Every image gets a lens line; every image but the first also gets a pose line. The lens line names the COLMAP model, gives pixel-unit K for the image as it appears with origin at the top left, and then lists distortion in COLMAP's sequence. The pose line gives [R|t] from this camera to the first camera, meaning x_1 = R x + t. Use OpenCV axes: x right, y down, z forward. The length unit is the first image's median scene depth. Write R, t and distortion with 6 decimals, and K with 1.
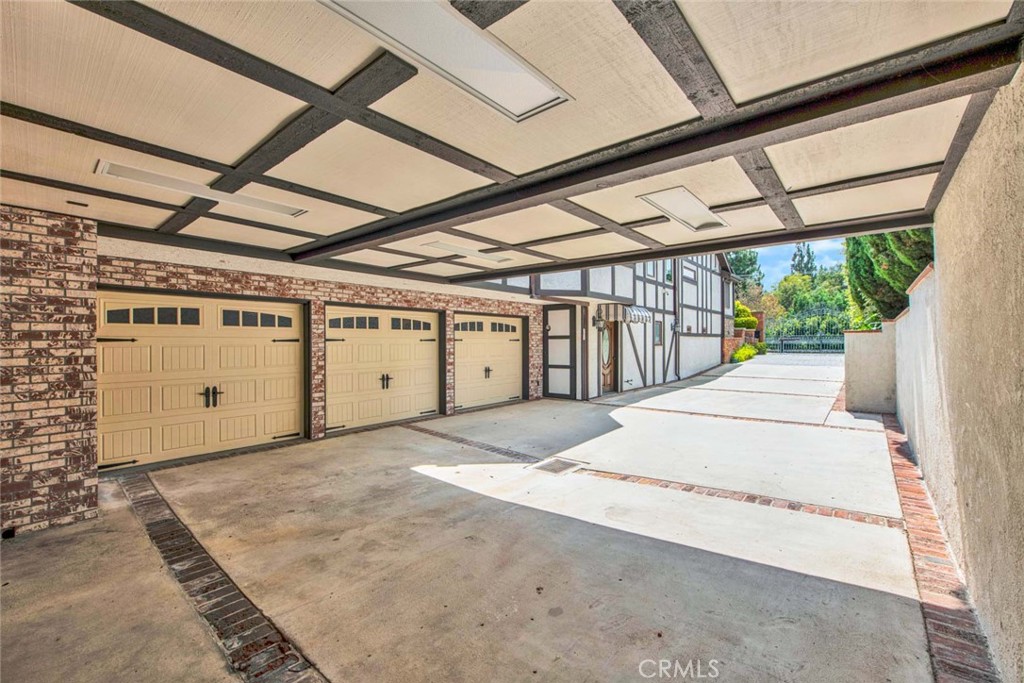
lens RADIAL K [[424.4, 0, 512.0], [0, 424.4, 341.5], [0, 0, 1]] dist [0.009443, 0.000312]
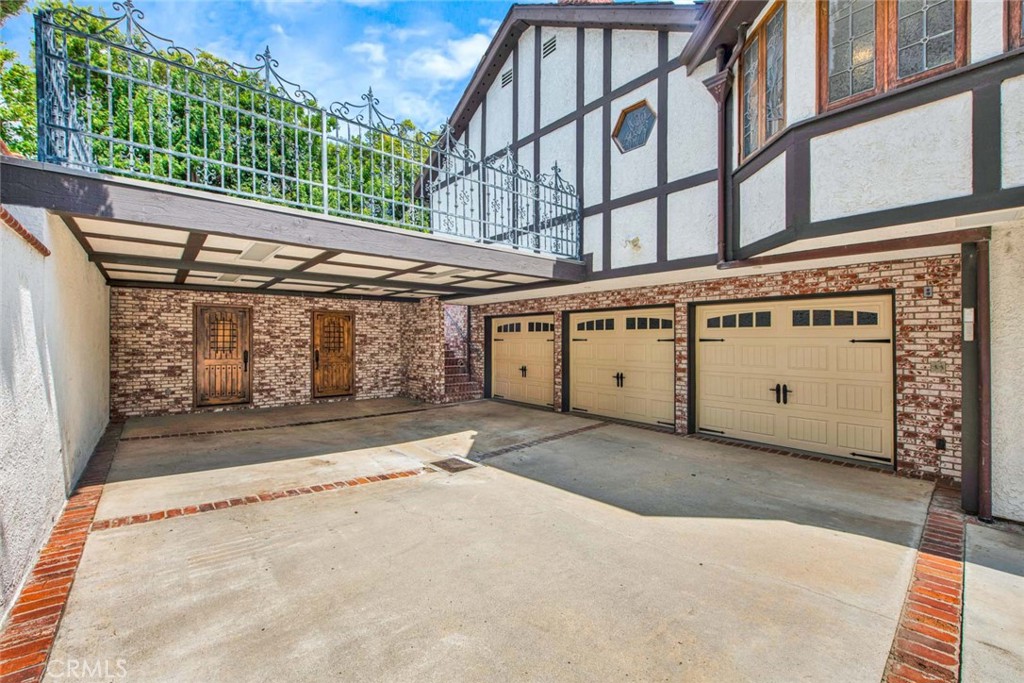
lens RADIAL K [[403.6, 0, 512.0], [0, 403.6, 341.5], [0, 0, 1]] dist [0.000752, -0.000337]
pose [[-0.146010, 0.004124, -0.989274, 0.710897], [-0.004107, 0.999980, 0.004775, -0.003745], [0.989275, 0.004760, -0.145990, 0.879431]]
